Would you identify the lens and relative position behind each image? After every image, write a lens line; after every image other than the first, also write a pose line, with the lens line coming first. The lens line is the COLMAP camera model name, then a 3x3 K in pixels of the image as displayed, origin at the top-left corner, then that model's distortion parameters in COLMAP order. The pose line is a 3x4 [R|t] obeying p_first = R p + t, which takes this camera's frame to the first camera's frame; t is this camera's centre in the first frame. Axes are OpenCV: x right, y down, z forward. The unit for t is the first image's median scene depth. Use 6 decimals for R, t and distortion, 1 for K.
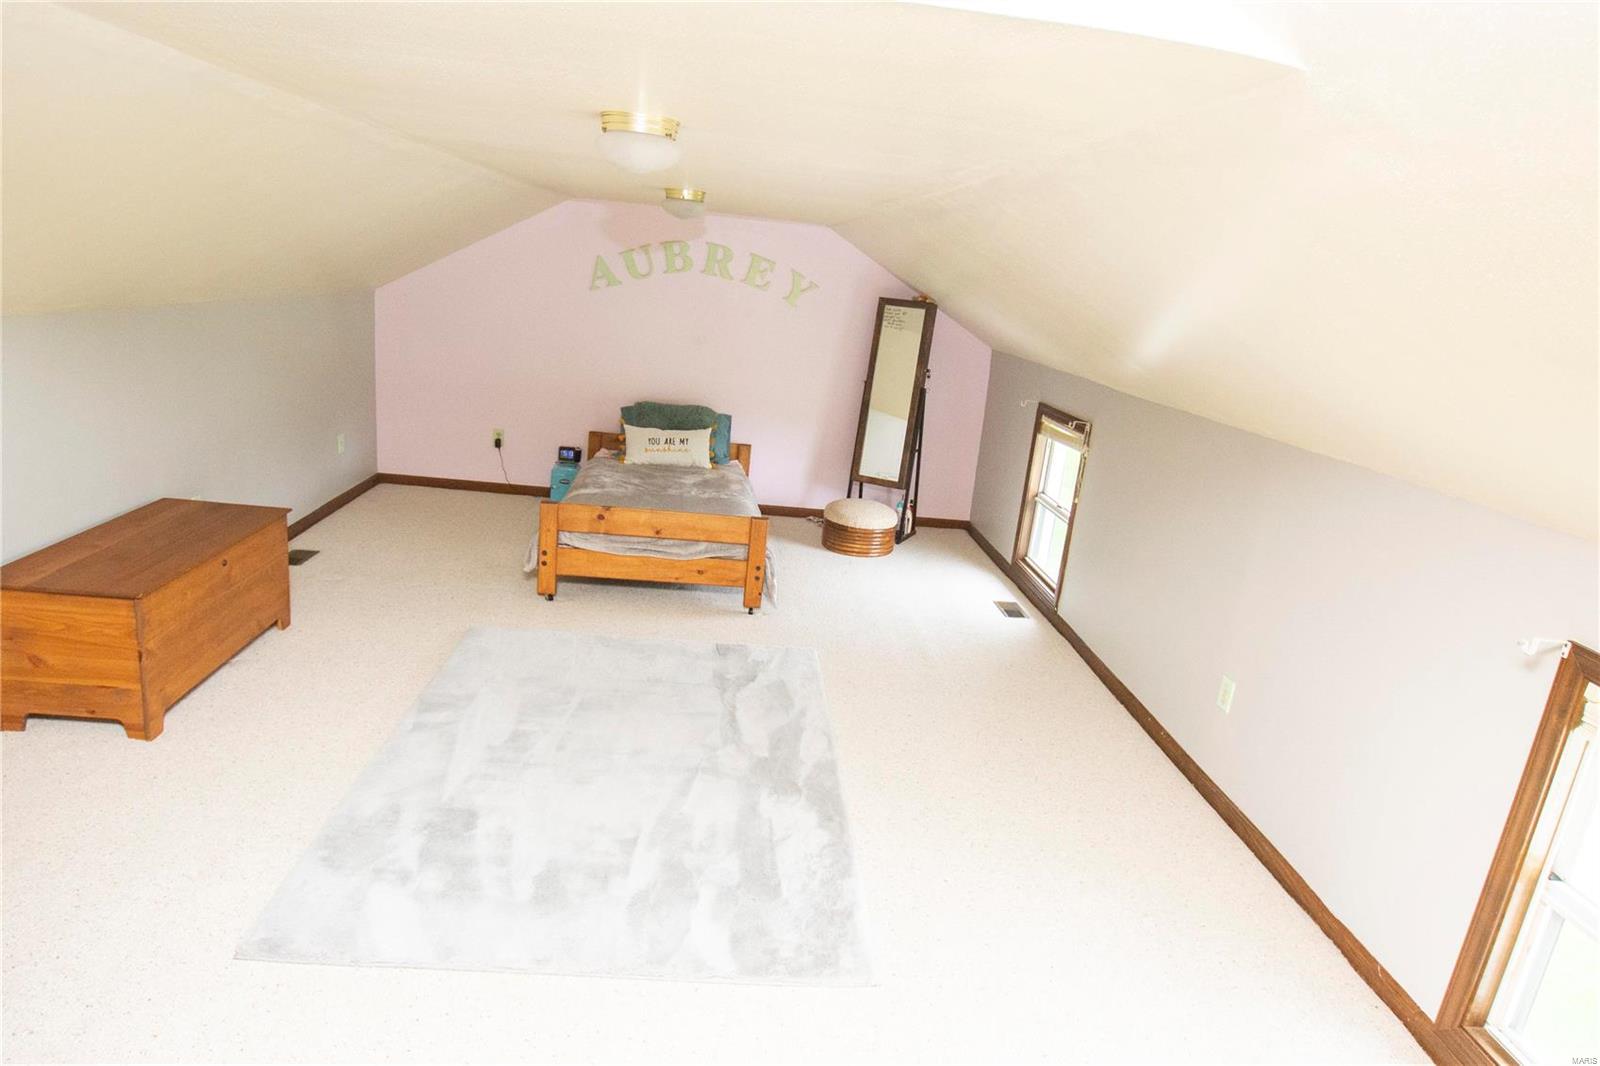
lens RADIAL K [[946.3, 0, 777.3], [0, 946.3, 525.6], [0, 0, 1]] dist [-0.029481, 0.007297]
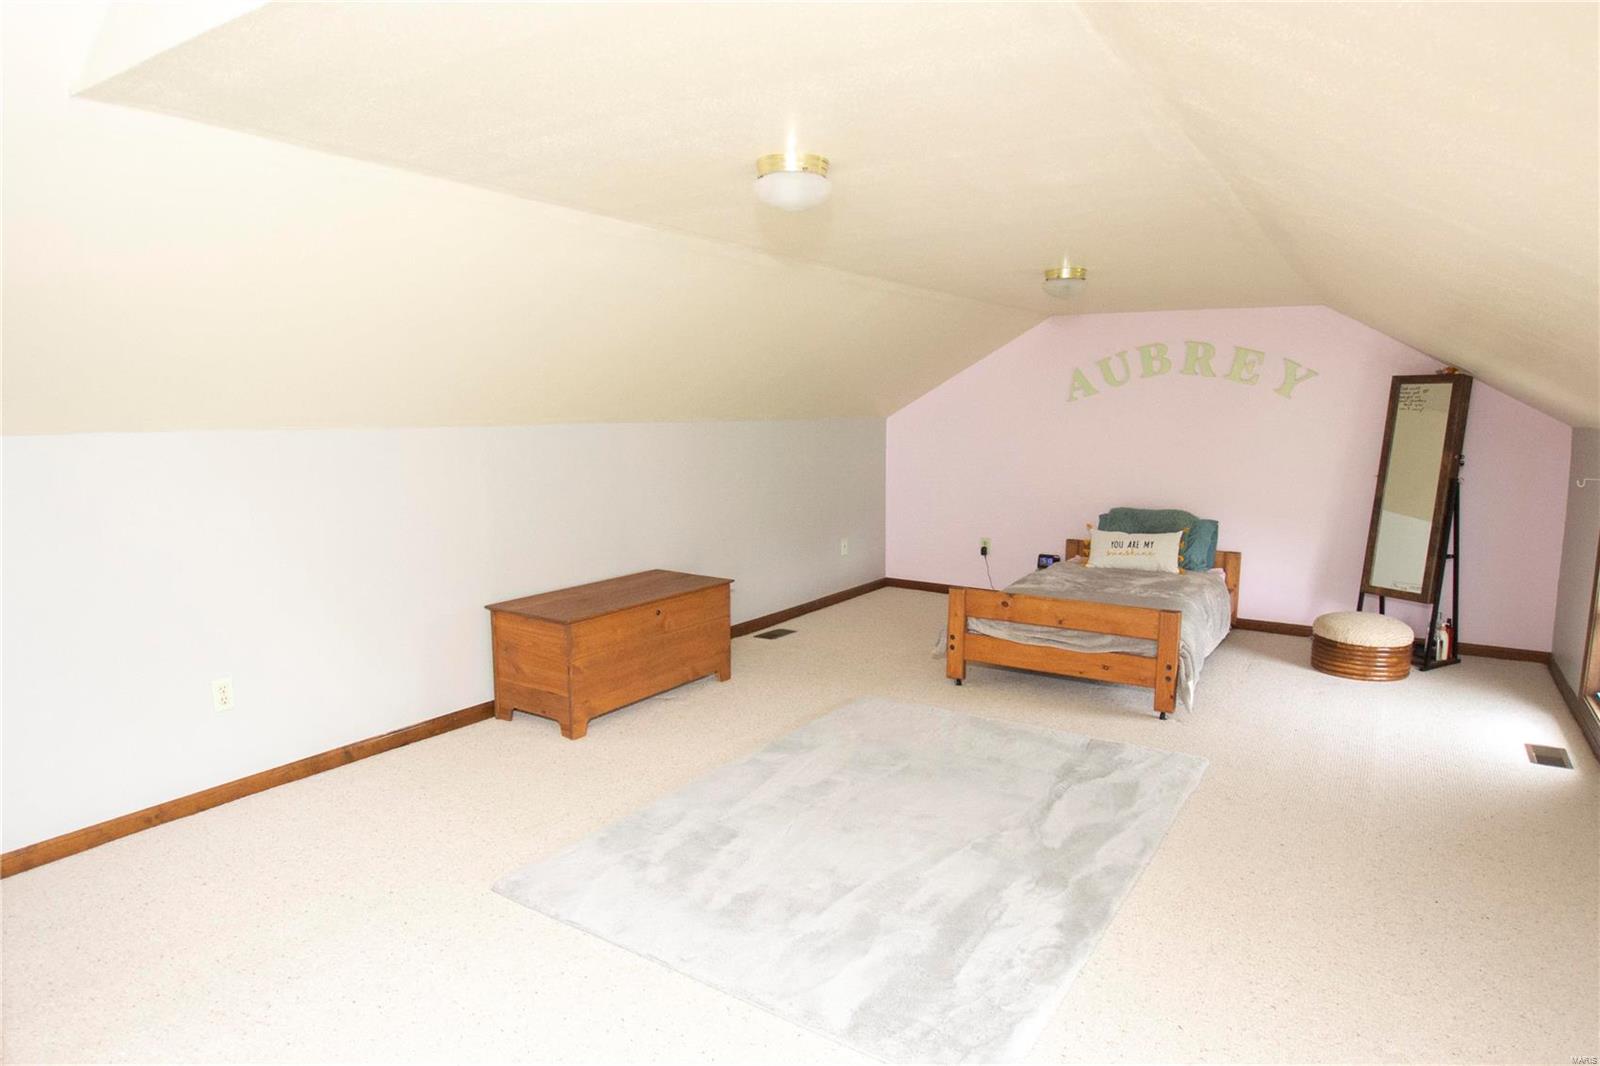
lens RADIAL K [[897.8, 0, 799.8], [0, 897.8, 533.9], [0, 0, 1]] dist [-0.028970, 0.004936]
pose [[0.812230, -0.010399, -0.583245, 0.188233], [-0.075297, 0.989608, -0.122504, 0.049287], [0.578458, 0.143418, 0.803005, 0.098484]]
